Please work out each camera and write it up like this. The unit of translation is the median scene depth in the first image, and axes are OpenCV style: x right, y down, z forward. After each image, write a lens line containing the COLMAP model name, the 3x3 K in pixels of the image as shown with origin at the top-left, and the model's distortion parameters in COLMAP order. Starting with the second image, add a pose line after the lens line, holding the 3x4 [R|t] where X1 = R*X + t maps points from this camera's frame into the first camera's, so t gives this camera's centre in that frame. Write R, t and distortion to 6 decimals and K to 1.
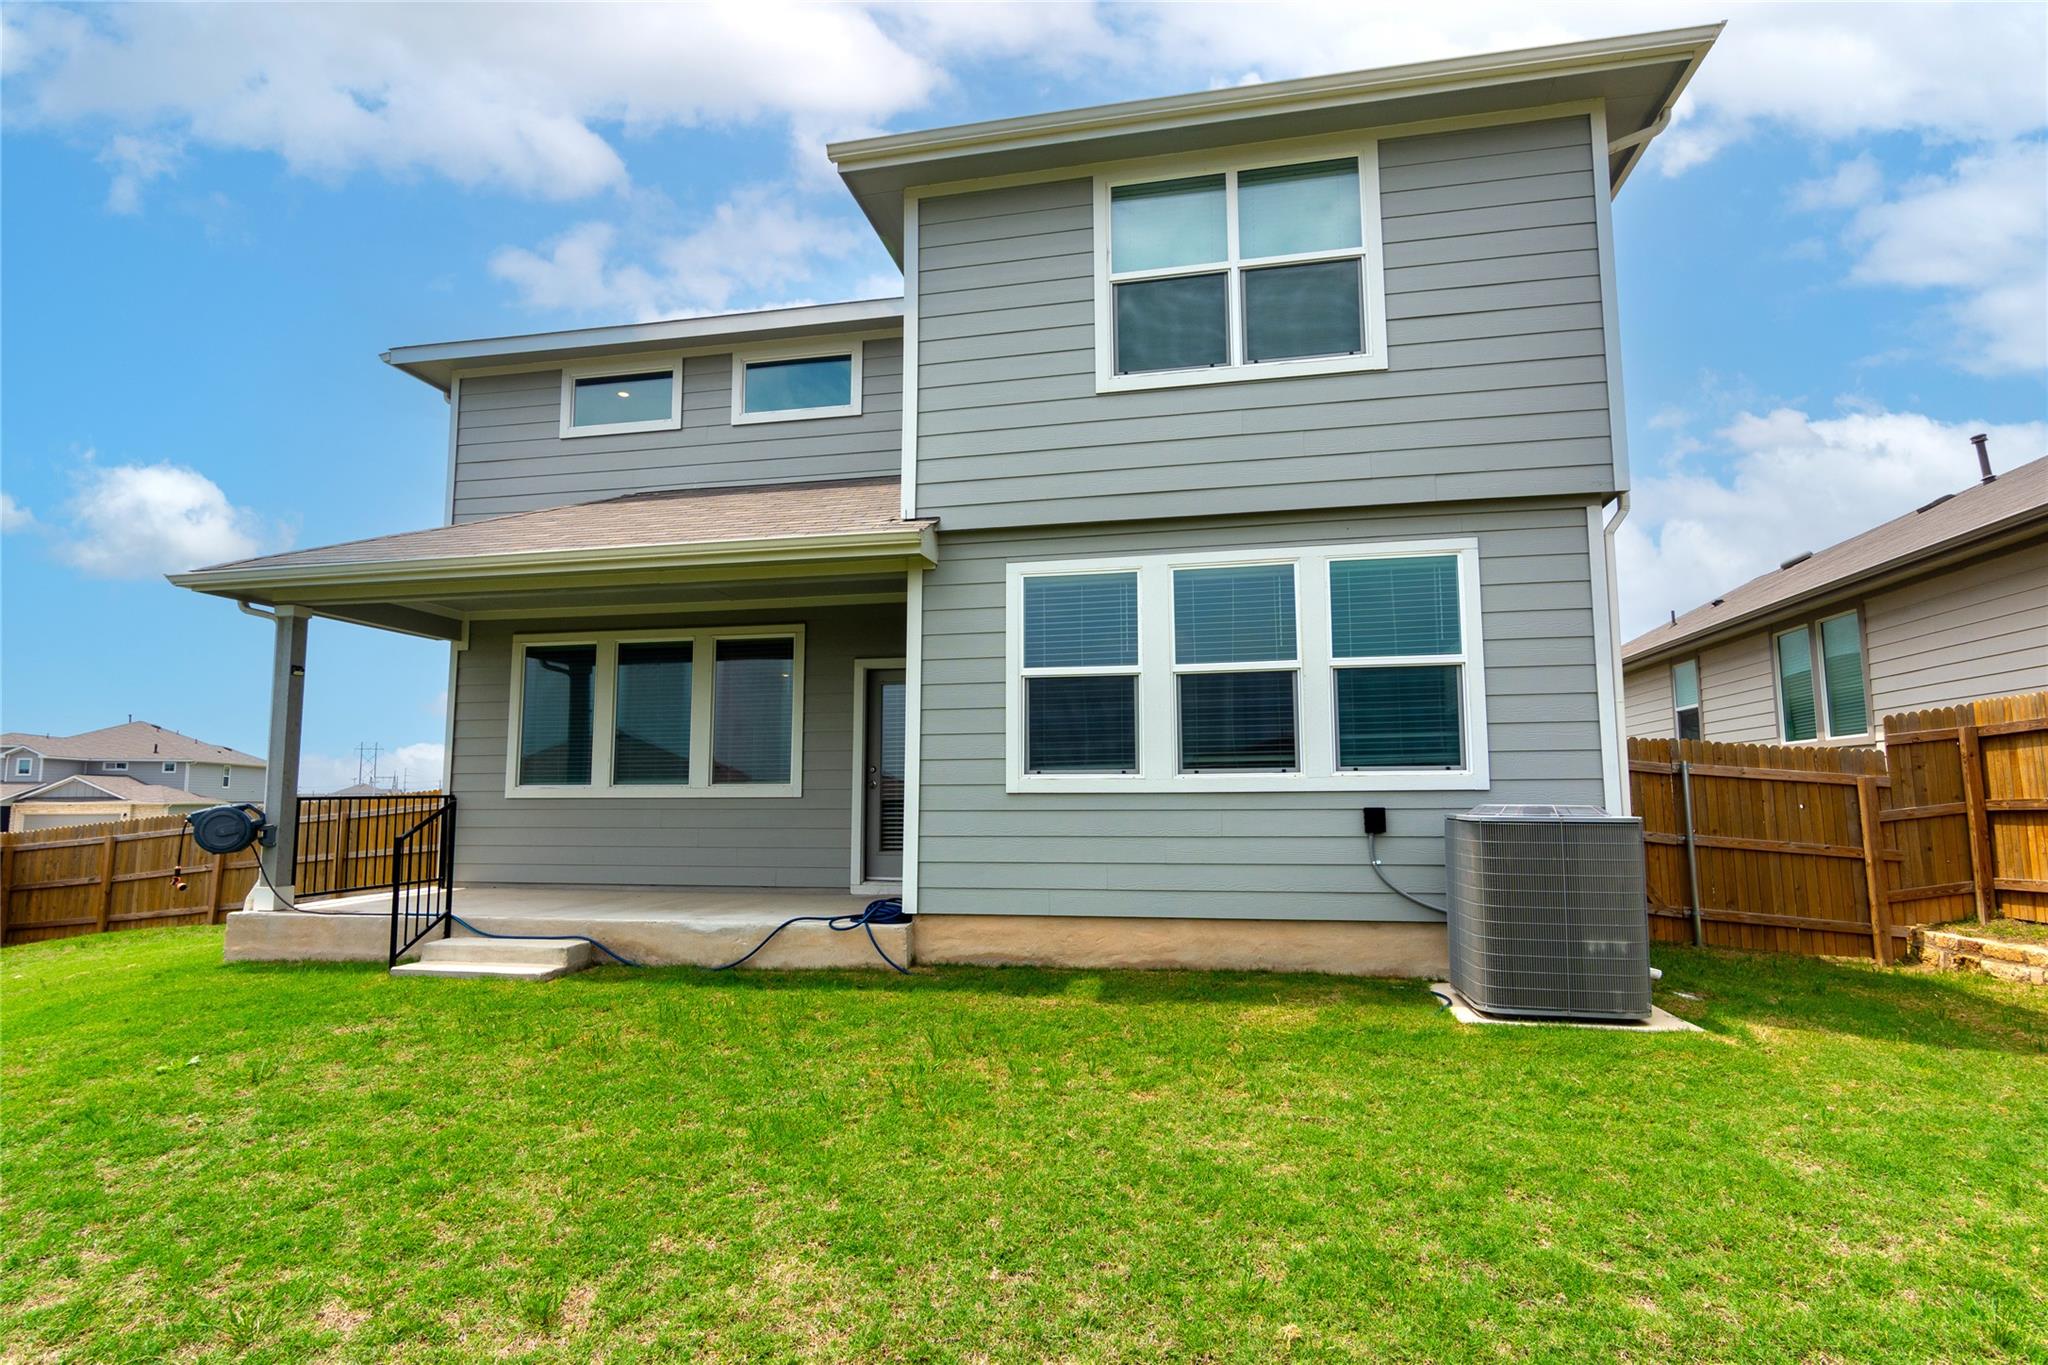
lens RADIAL K [[1005.2, 0, 1026.2], [0, 1005.2, 695.3], [0, 0, 1]] dist [-0.002402, 0.000565]
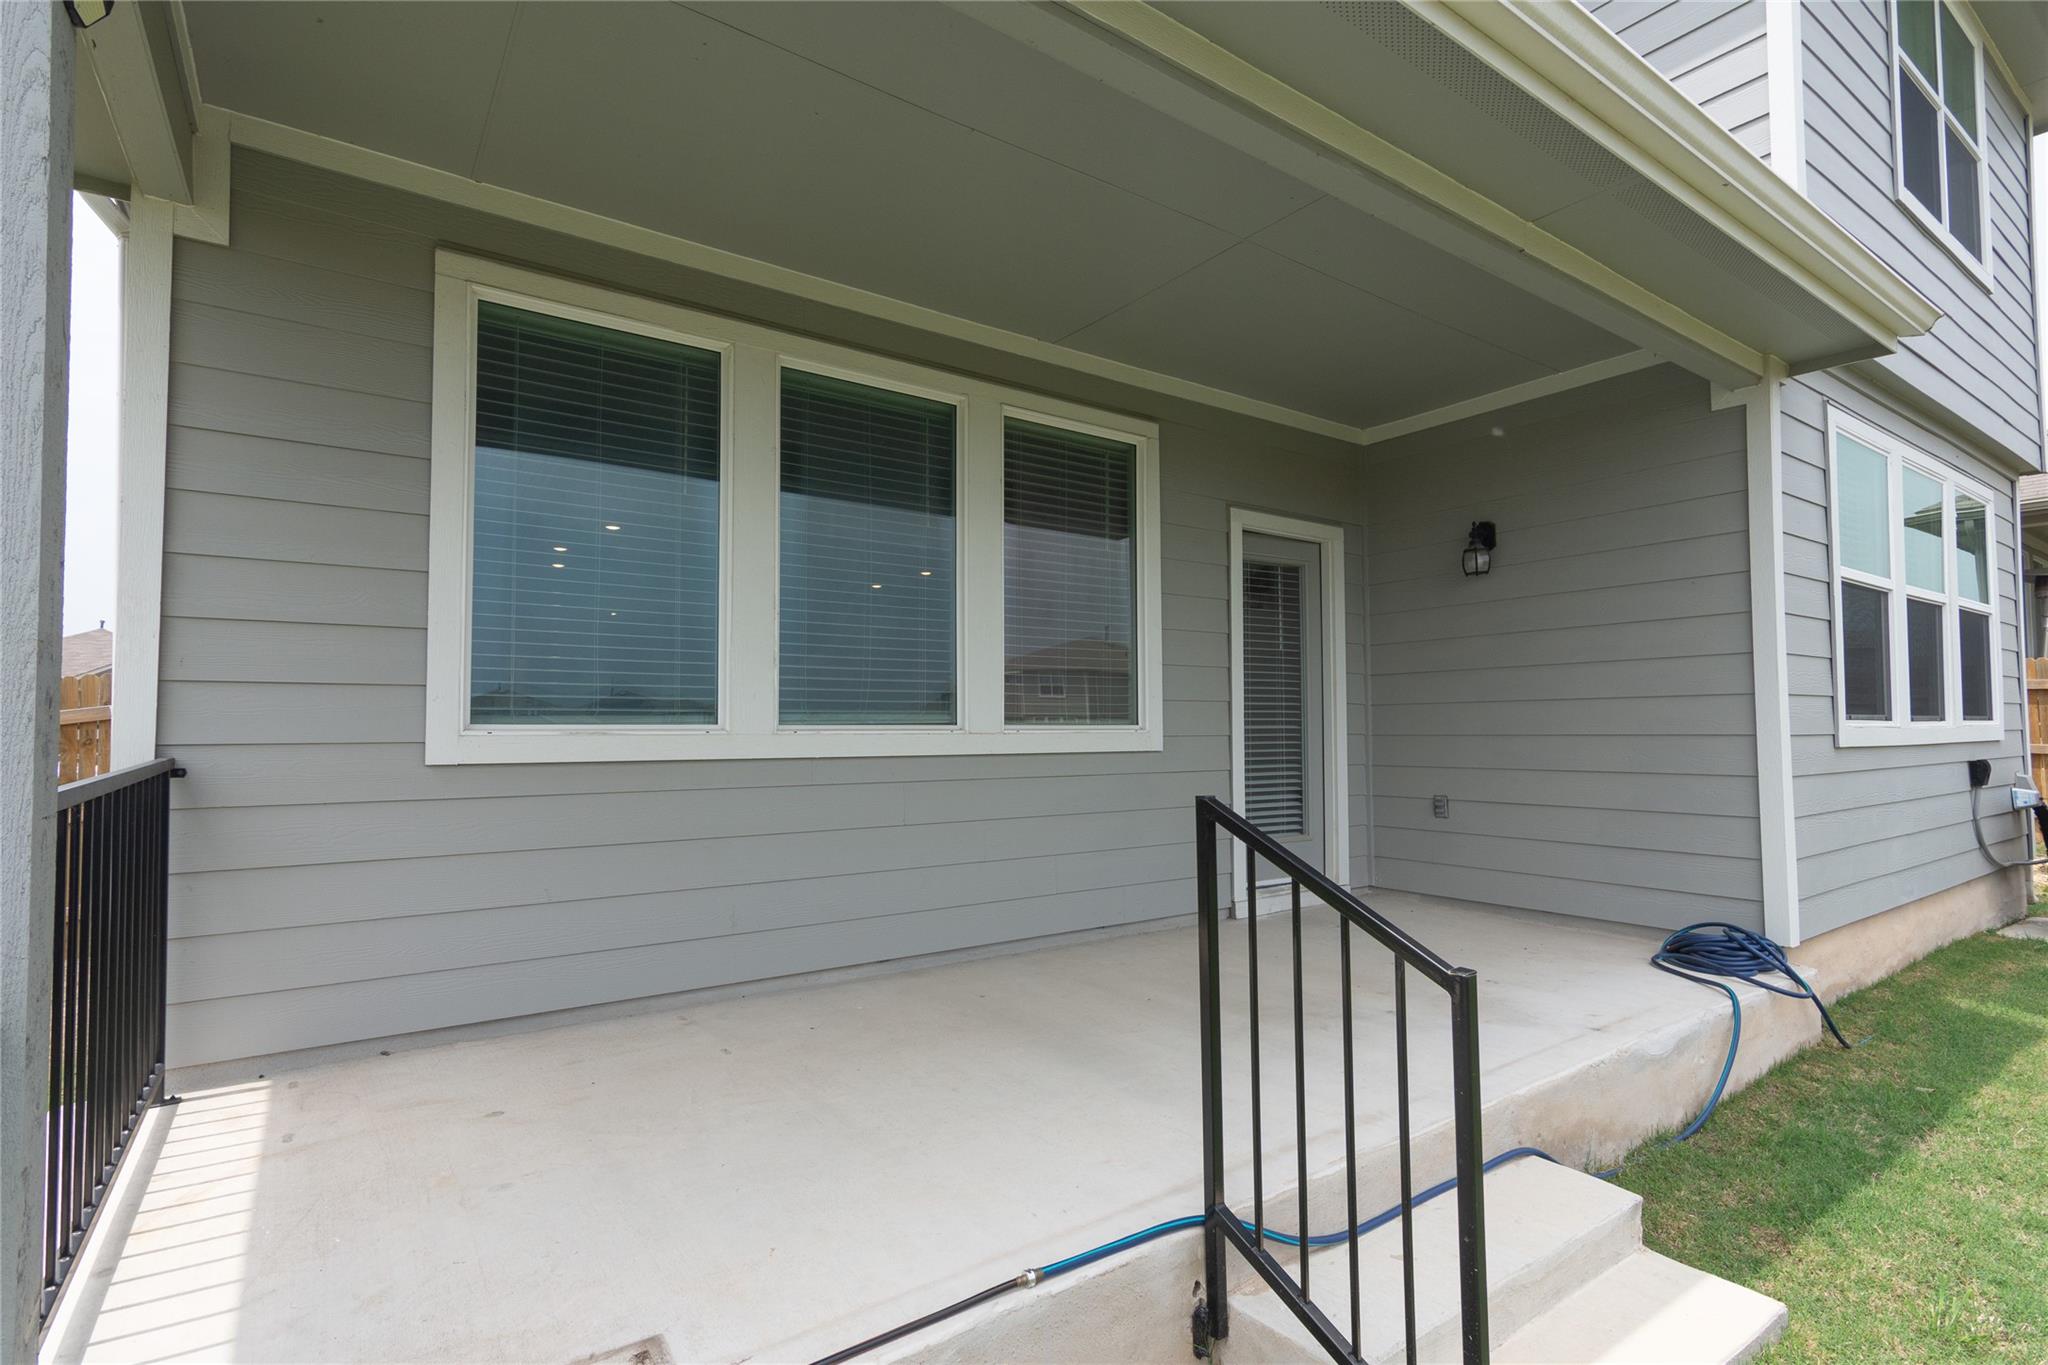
lens RADIAL K [[1005.2, 0, 1026.2], [0, 1005.2, 695.3], [0, 0, 1]] dist [-0.002402, 0.000565]
pose [[0.690753, 0.027504, 0.722568, -0.399896], [-0.074416, 0.996674, 0.033202, 0.036323], [-0.719251, -0.076705, 0.690502, 0.418721]]
